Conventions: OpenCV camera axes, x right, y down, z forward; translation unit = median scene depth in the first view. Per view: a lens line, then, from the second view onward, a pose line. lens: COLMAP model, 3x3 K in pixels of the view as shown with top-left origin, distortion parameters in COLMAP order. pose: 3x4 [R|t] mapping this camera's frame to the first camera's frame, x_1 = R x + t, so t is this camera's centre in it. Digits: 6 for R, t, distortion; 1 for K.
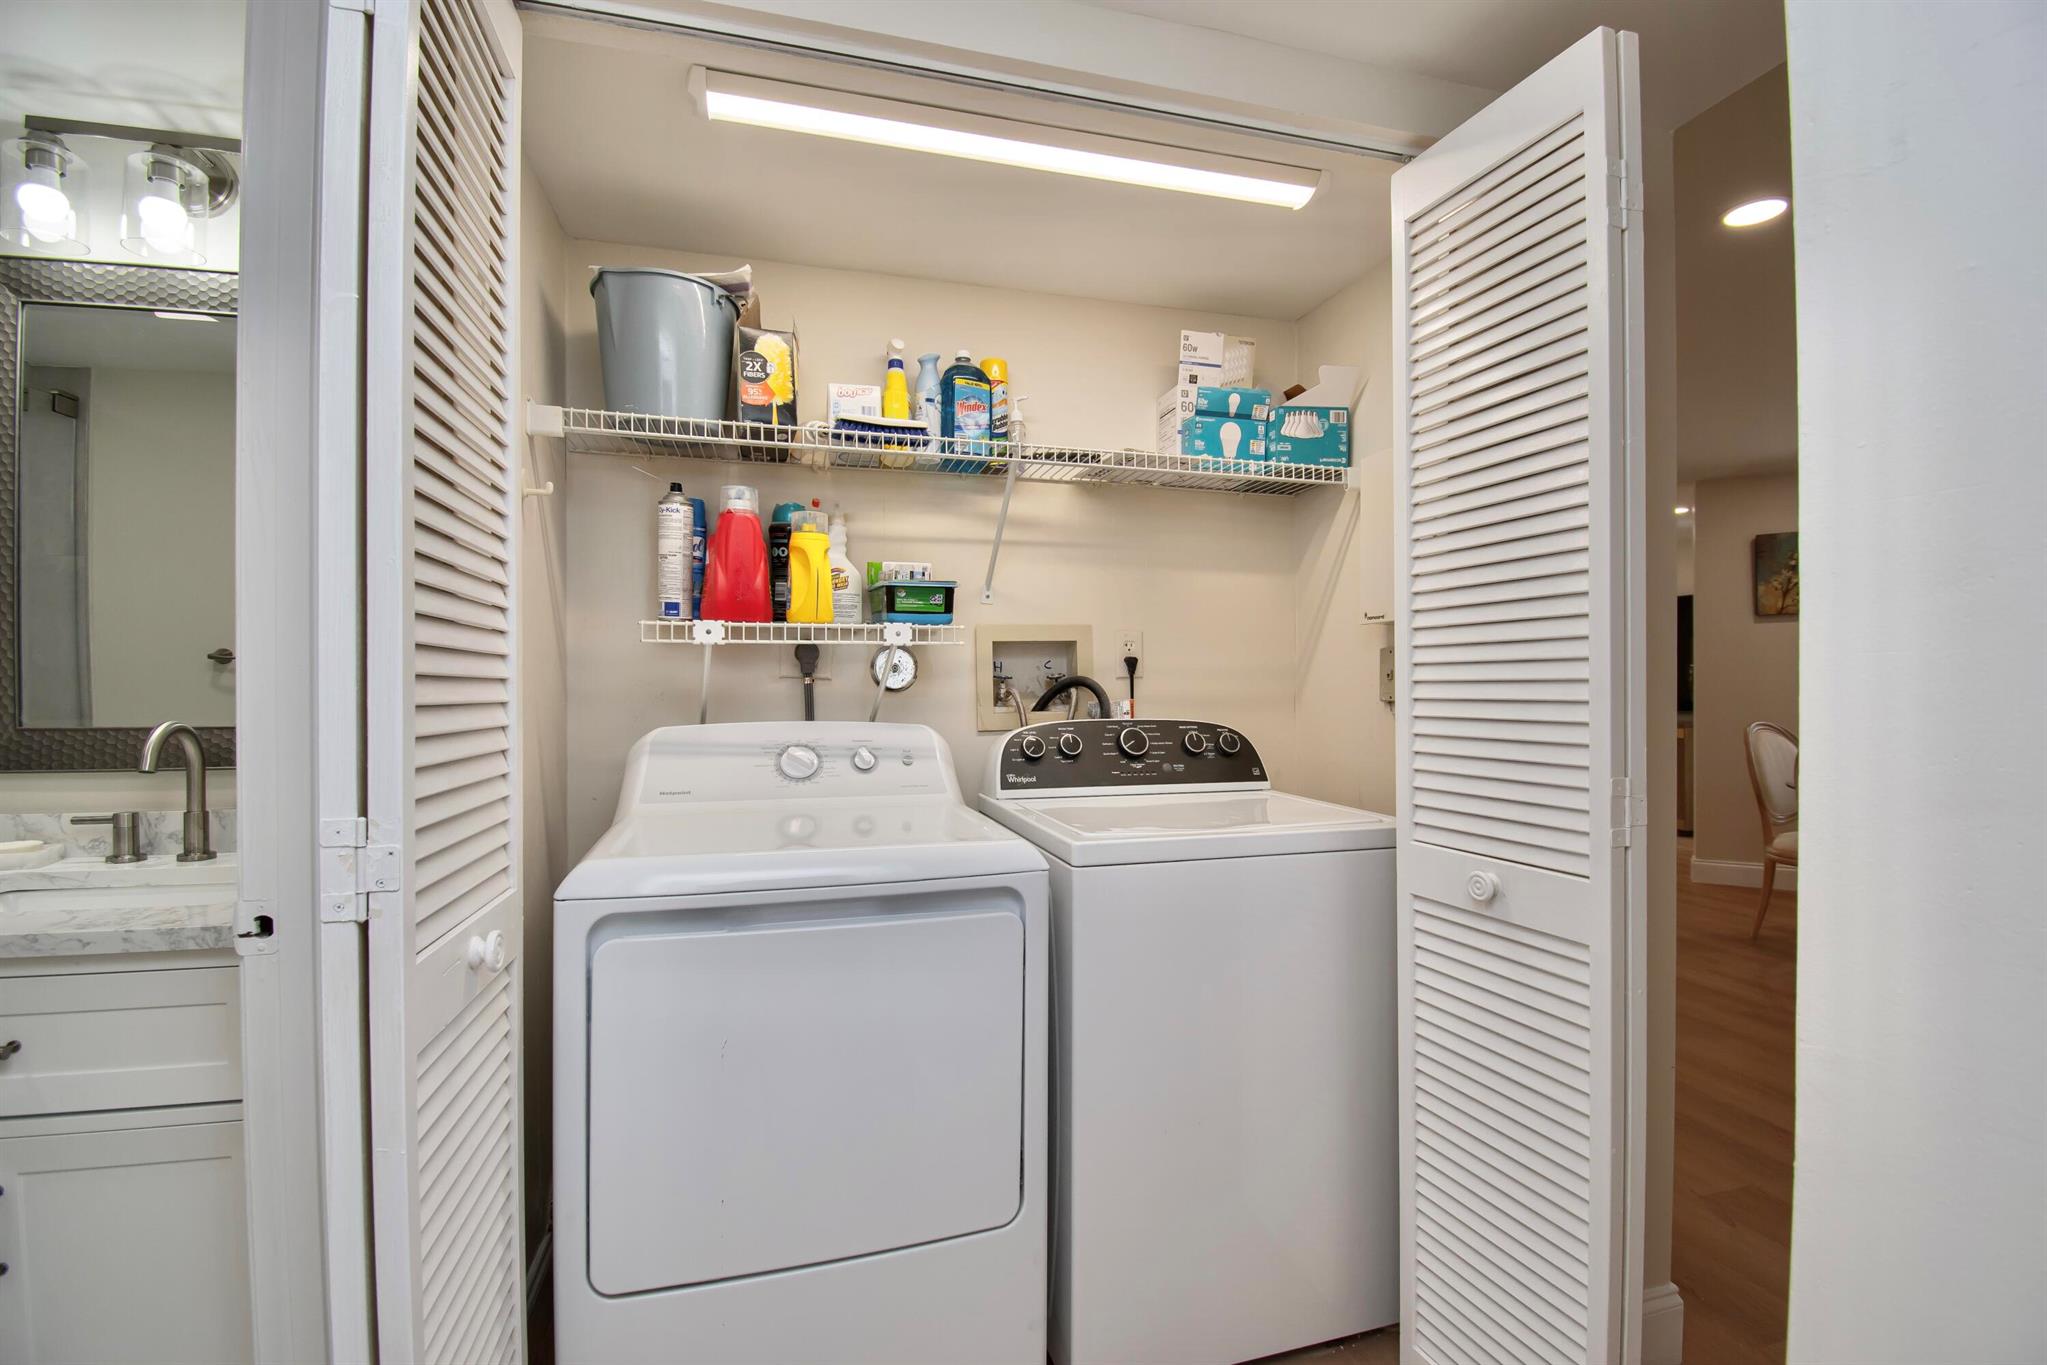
lens RADIAL K [[926.9, 0, 1022.8], [0, 926.9, 689.4], [0, 0, 1]] dist [-0.009447, -0.009061]
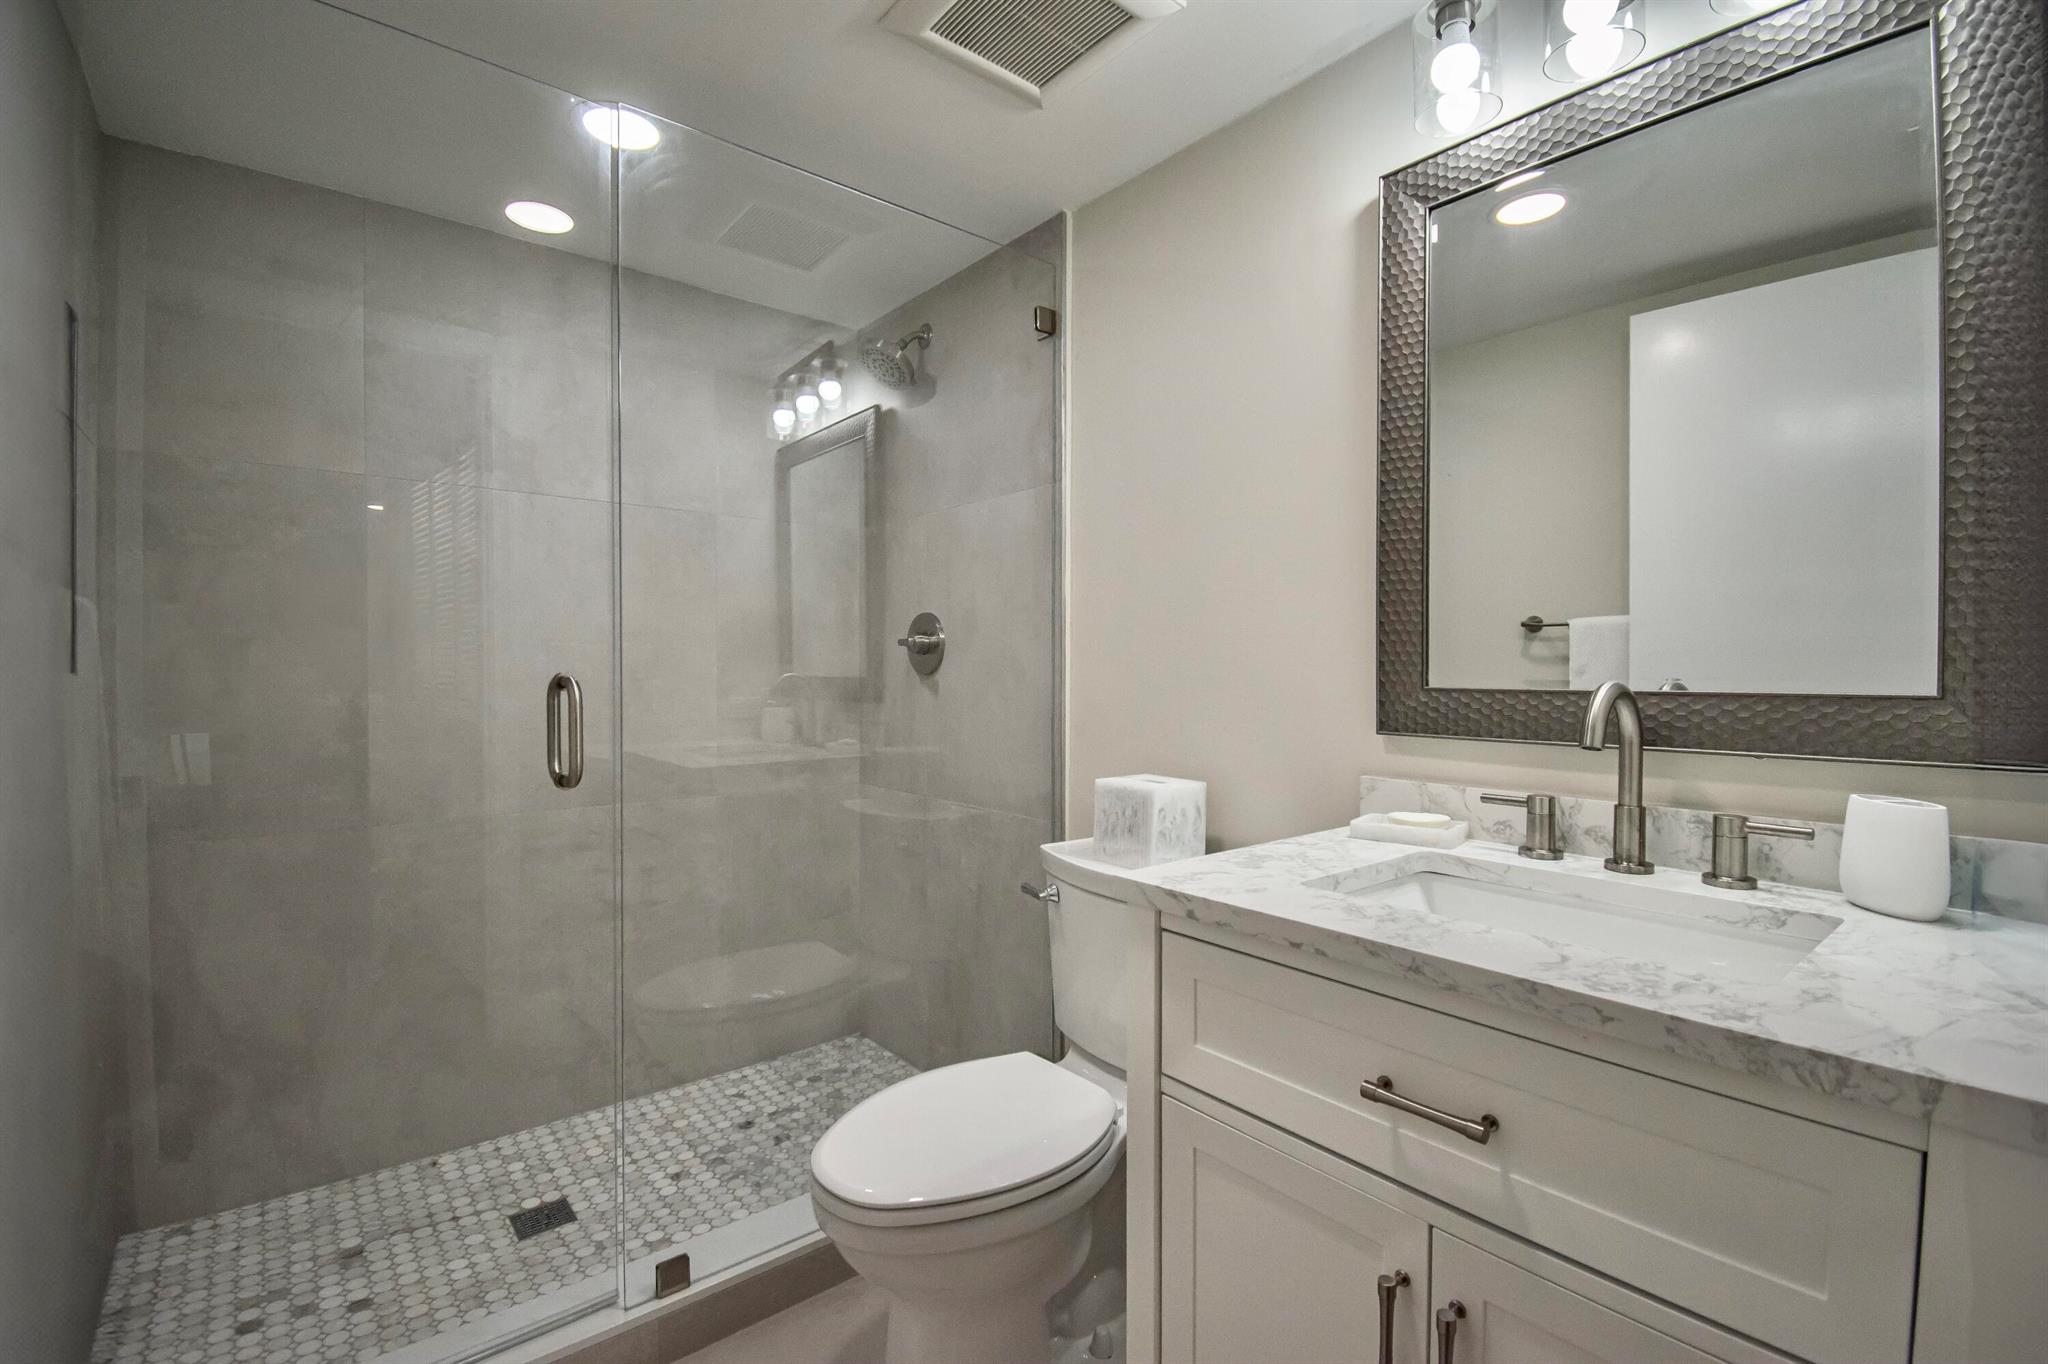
lens RADIAL K [[927.4, 0, 1025.0], [0, 927.4, 679.4], [0, 0, 1]] dist [-0.009447, -0.009061]
pose [[0.408180, 0.010777, -0.912838, -0.430167], [-0.002599, 0.999940, 0.010643, 0.025605], [0.912898, -0.001972, 0.408183, 0.253891]]
